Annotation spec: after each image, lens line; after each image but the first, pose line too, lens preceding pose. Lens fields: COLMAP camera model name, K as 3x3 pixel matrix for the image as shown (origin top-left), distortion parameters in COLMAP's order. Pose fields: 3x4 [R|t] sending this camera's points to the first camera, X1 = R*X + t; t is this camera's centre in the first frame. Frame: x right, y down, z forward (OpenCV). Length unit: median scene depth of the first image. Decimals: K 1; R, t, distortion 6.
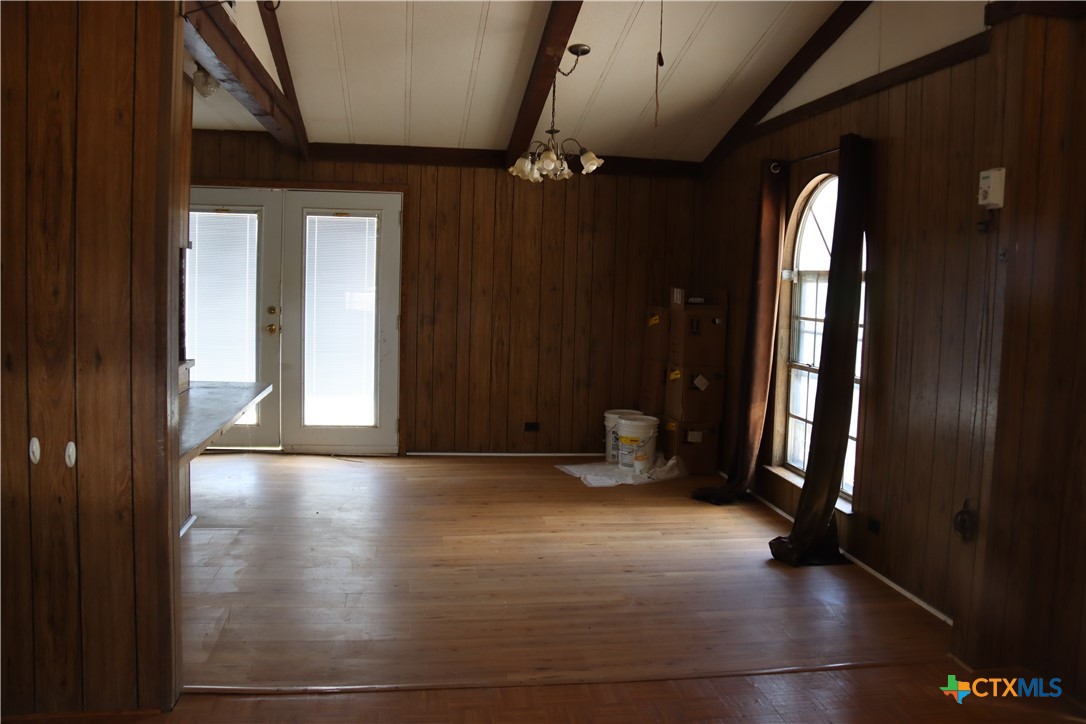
lens RADIAL K [[911.6, 0, 545.9], [0, 911.6, 352.2], [0, 0, 1]] dist [-0.156234, 0.089043]
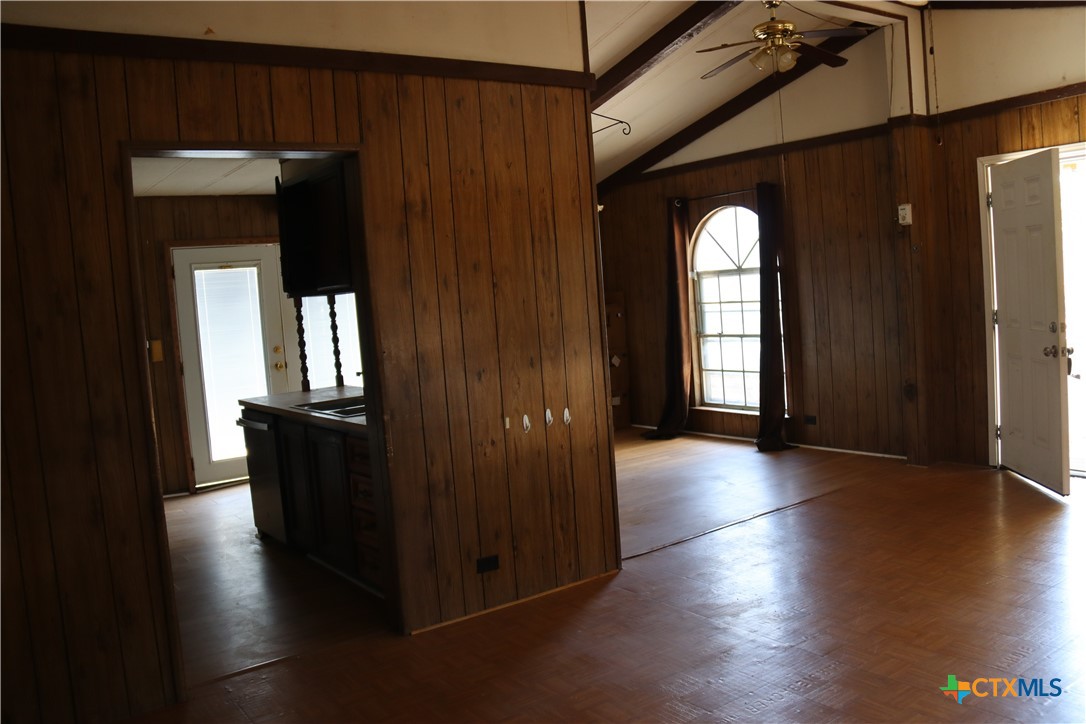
lens RADIAL K [[911.6, 0, 542.3], [0, 911.6, 366.4], [0, 0, 1]] dist [-0.156234, 0.089043]
pose [[0.890892, -0.134759, 0.433764, -1.079116], [0.137834, 0.990152, 0.024523, -0.015192], [-0.432797, 0.037940, 0.900693, -0.388060]]
